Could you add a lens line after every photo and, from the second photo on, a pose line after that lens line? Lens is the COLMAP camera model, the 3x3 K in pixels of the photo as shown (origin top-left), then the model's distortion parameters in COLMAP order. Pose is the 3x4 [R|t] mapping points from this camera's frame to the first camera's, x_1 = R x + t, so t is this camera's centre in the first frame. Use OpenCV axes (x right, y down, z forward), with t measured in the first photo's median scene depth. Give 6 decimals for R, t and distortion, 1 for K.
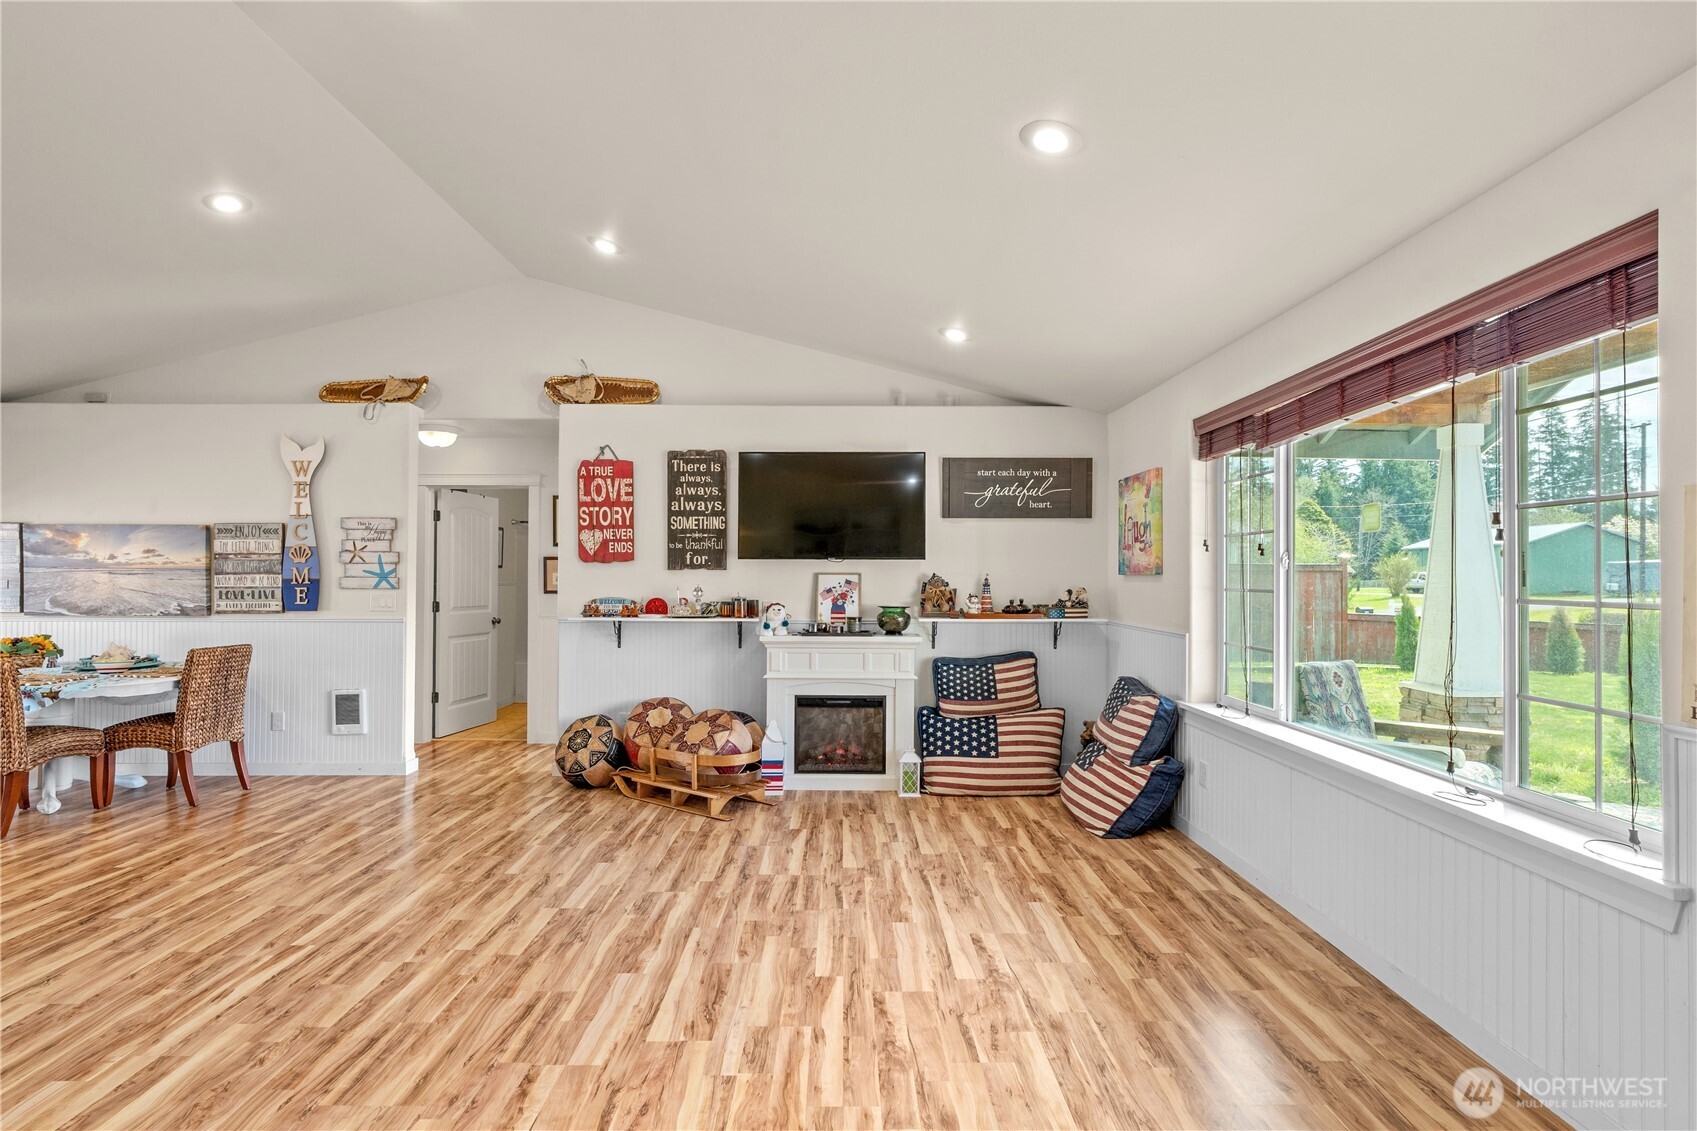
lens RADIAL K [[777.4, 0, 859.0], [0, 777.4, 572.4], [0, 0, 1]] dist [-0.008087, 0.002139]
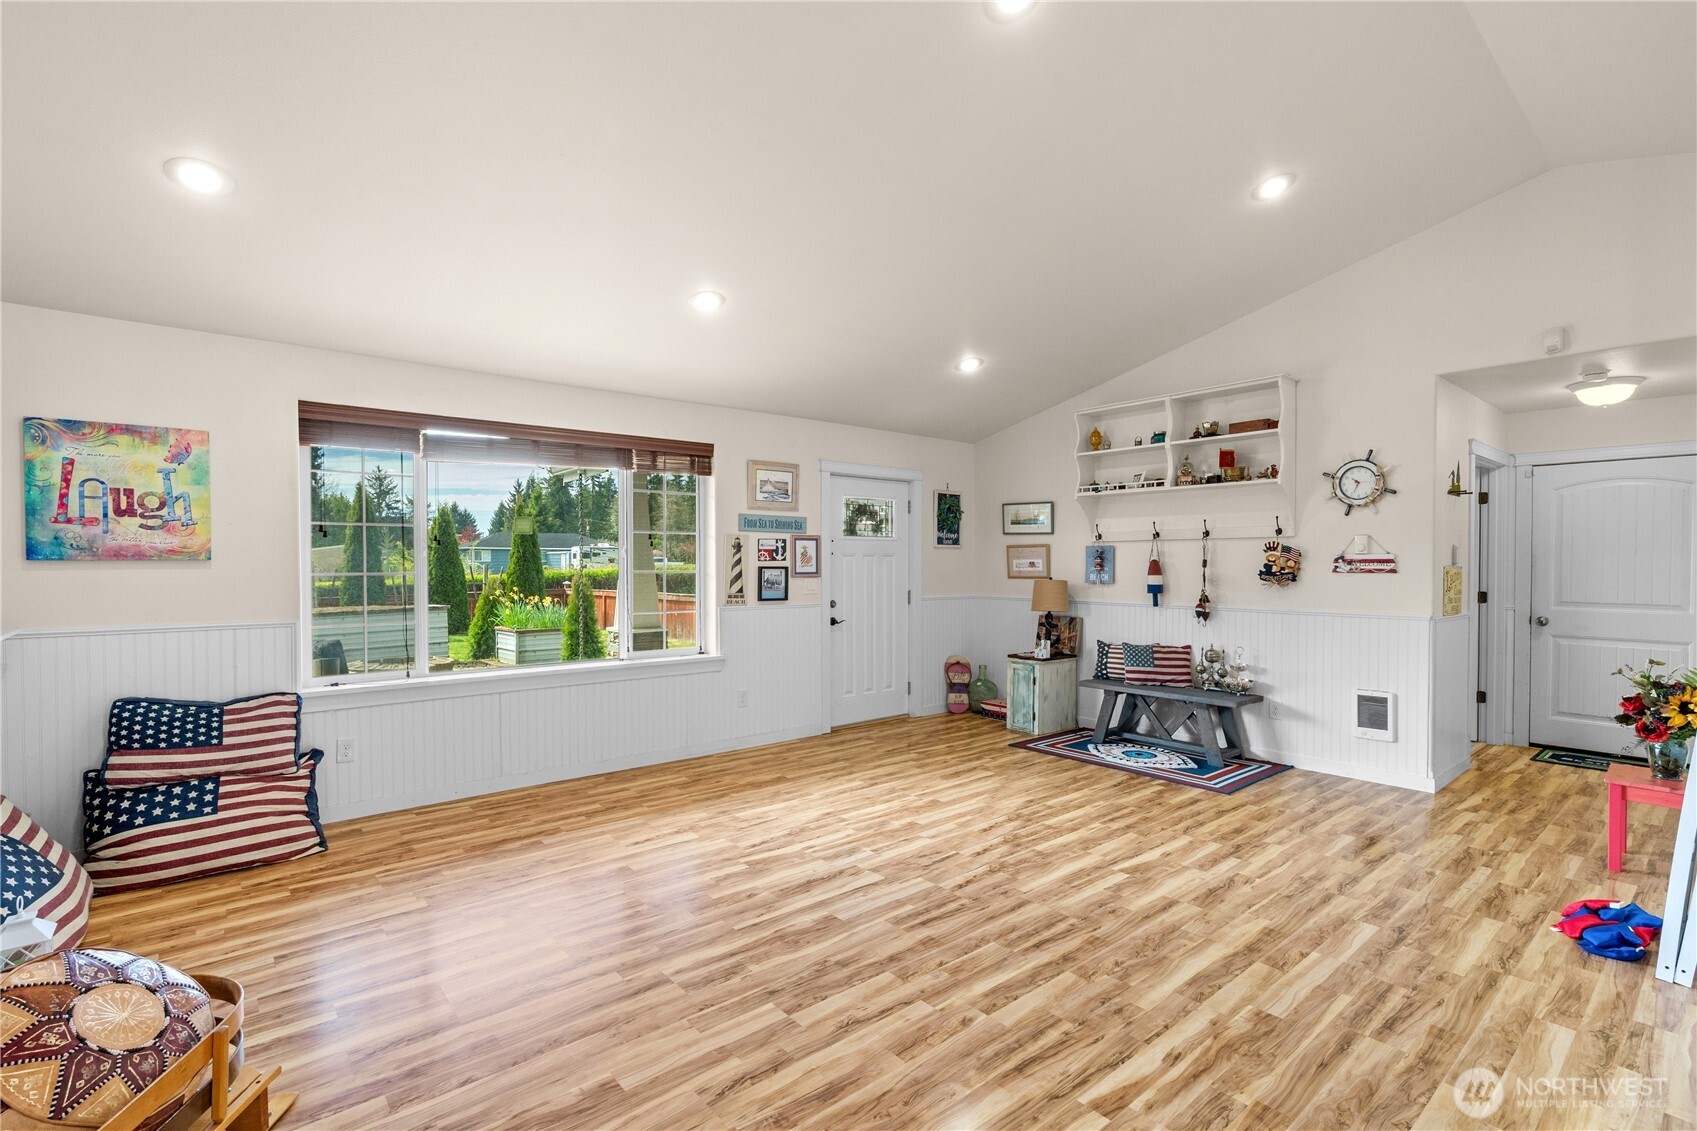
lens RADIAL K [[777.4, 0, 848.3], [0, 777.4, 566.6], [0, 0, 1]] dist [-0.008087, 0.002139]
pose [[-0.618390, -0.008962, 0.785820, -1.133643], [-0.006604, 0.999959, 0.006207, 0.008522], [-0.785843, -0.001351, -0.618424, 1.614730]]
